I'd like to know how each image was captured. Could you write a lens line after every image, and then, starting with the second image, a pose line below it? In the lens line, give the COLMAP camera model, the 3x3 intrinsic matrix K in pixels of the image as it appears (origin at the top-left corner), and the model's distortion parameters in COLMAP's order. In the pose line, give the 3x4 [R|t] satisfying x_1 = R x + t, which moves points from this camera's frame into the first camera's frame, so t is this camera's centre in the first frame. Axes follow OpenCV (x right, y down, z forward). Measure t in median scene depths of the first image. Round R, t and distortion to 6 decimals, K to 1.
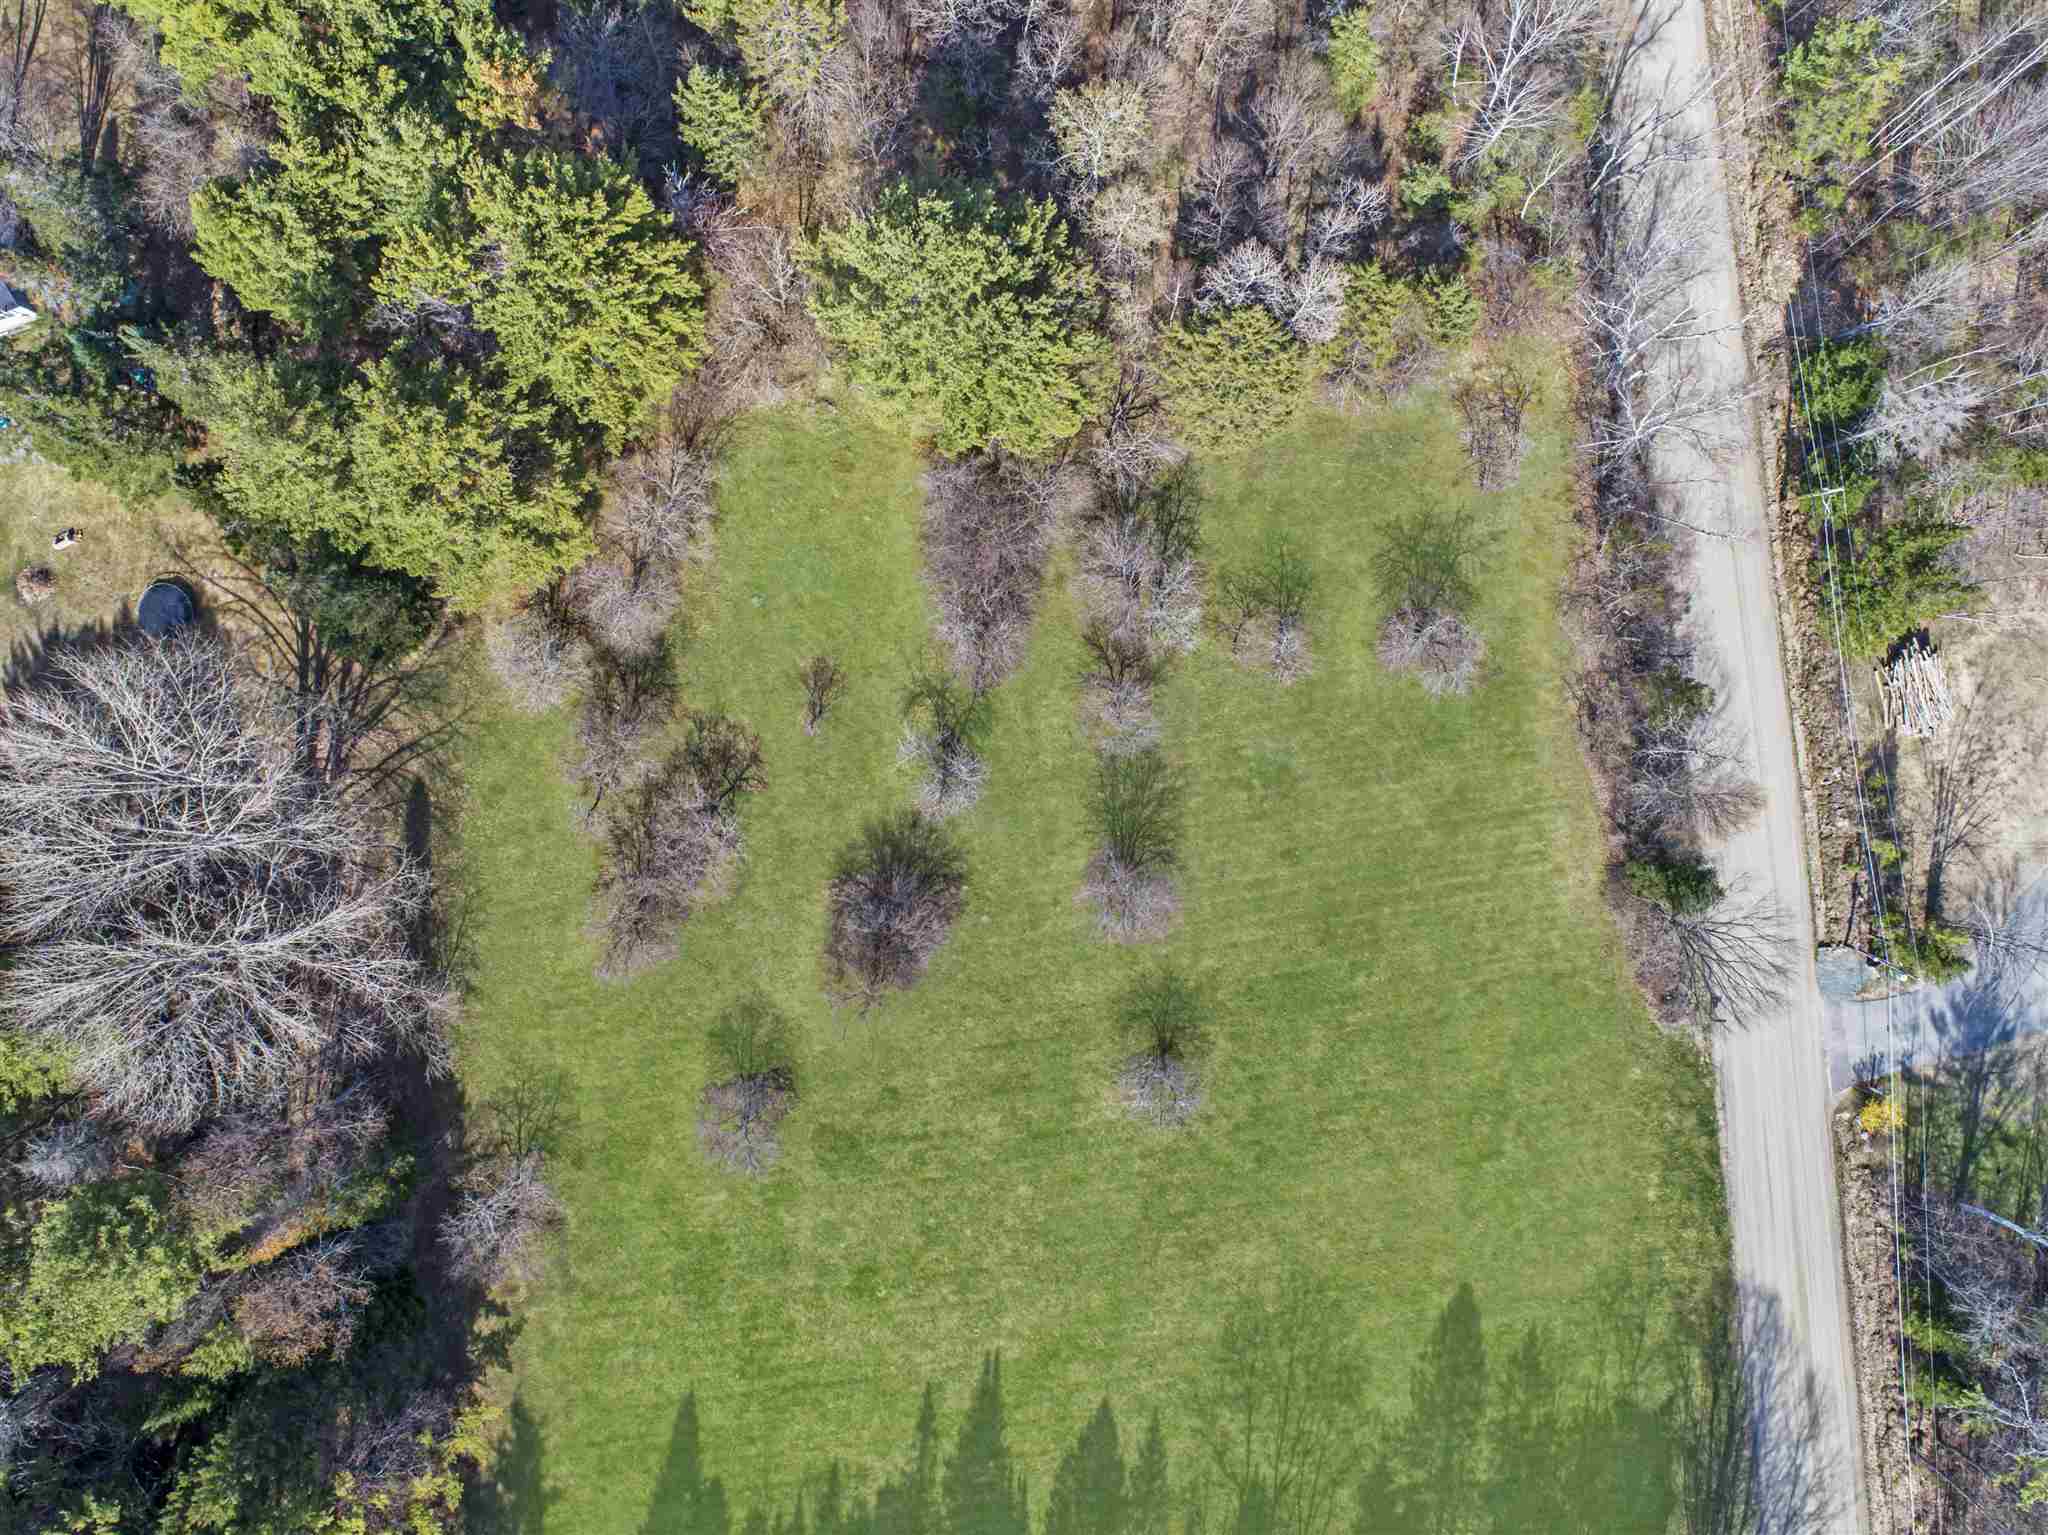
lens RADIAL K [[1521.6, 0, 1027.6], [0, 1521.6, 737.7], [0, 0, 1]] dist [-0.037314, 0.017710]
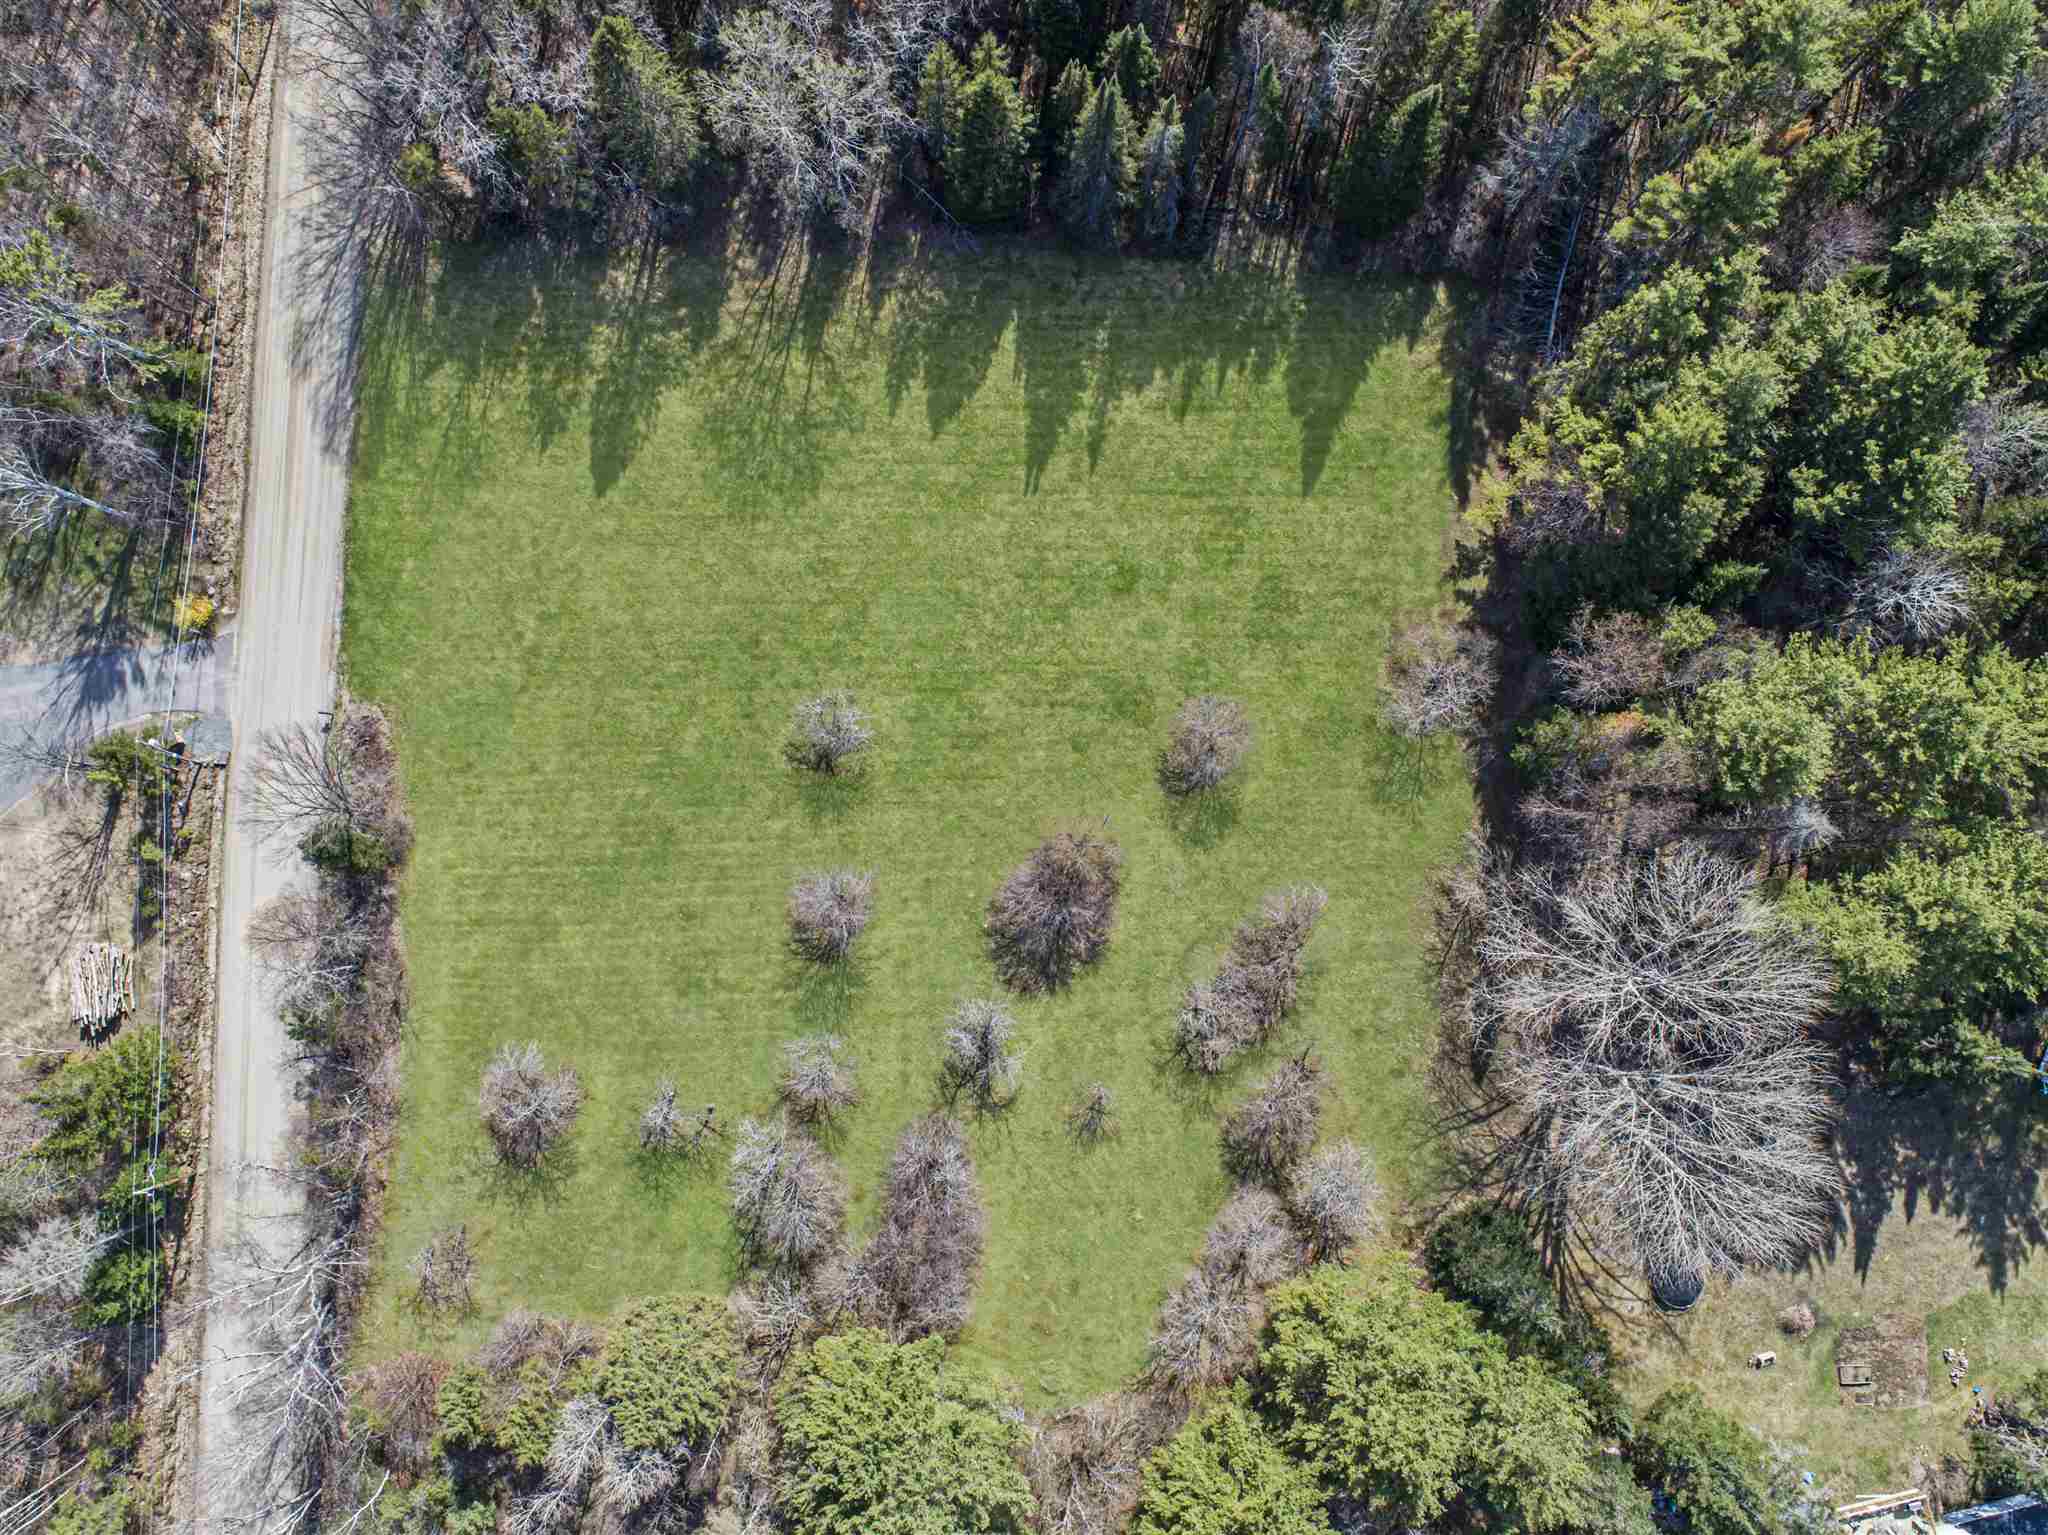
lens RADIAL K [[1546.9, 0, 1024.0], [0, 1546.9, 767.5], [0, 0, 1]] dist [-0.027194, 0.012400]
pose [[-0.990696, -0.135745, 0.009695, -0.065126], [0.136069, -0.989294, 0.052751, 0.159131], [0.002430, 0.053579, 0.998561, -0.121854]]
